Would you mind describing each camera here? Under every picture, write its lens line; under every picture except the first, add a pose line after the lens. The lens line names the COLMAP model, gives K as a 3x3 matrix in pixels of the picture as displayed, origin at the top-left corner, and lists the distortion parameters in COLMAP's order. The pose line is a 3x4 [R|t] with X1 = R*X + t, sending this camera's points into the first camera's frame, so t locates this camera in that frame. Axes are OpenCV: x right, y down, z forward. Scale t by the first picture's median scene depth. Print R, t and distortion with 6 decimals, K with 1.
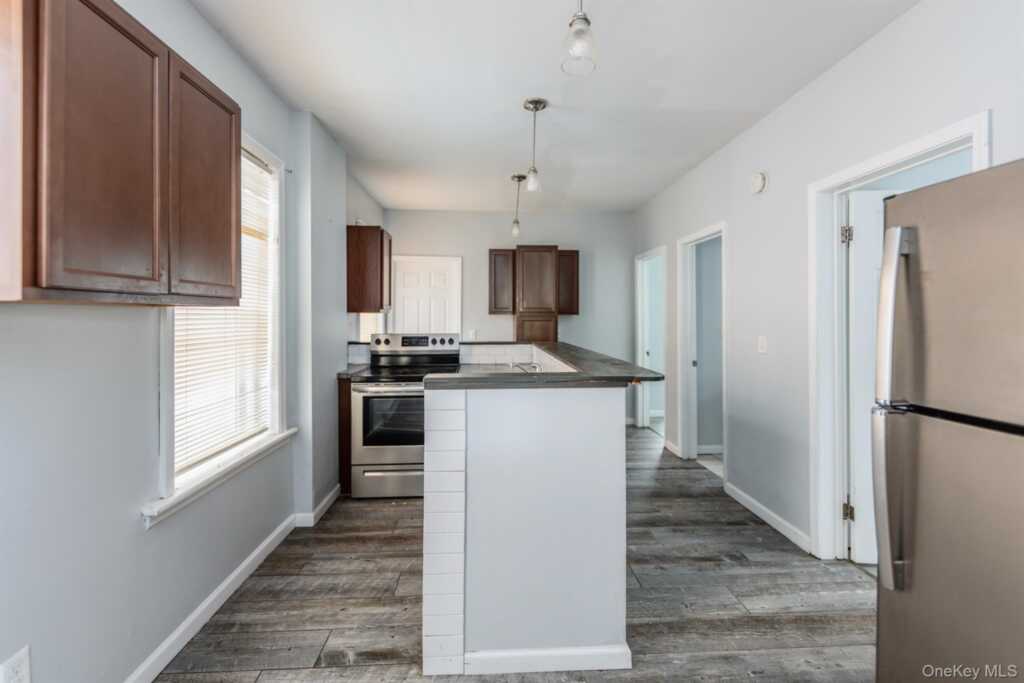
lens RADIAL K [[414.3, 0, 496.3], [0, 414.3, 308.9], [0, 0, 1]] dist [0.011787, -0.002702]
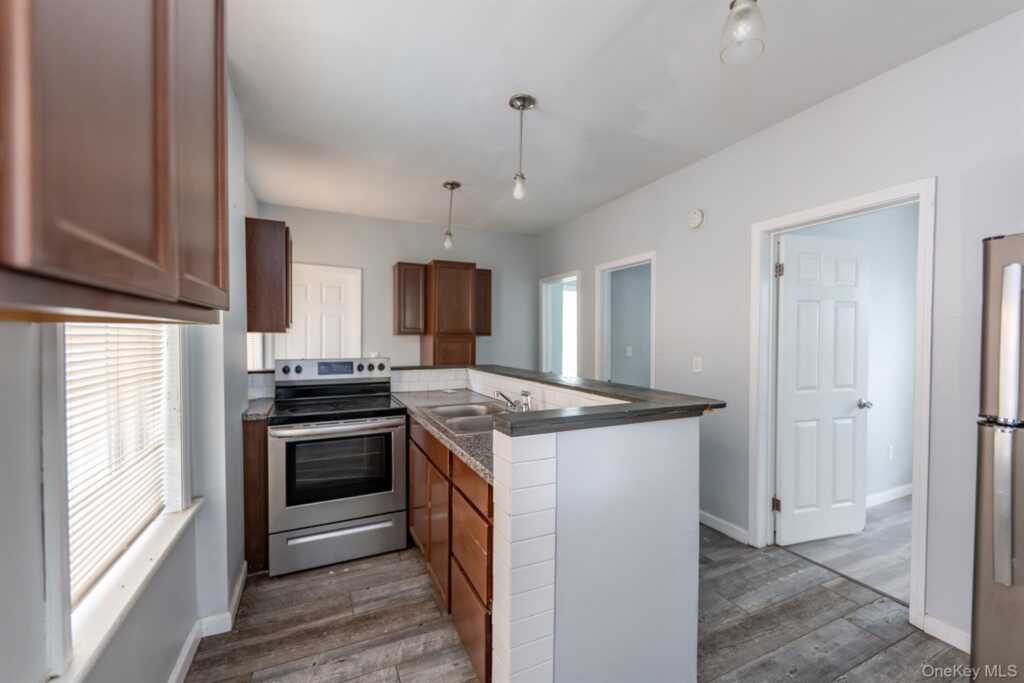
lens RADIAL K [[414.3, 0, 508.4], [0, 414.3, 337.9], [0, 0, 1]] dist [0.011787, -0.002702]
pose [[0.929170, 0.003738, 0.369633, -0.264087], [-0.011781, 0.999740, 0.019502, -0.001915], [-0.369464, -0.022475, 0.928973, 0.166040]]
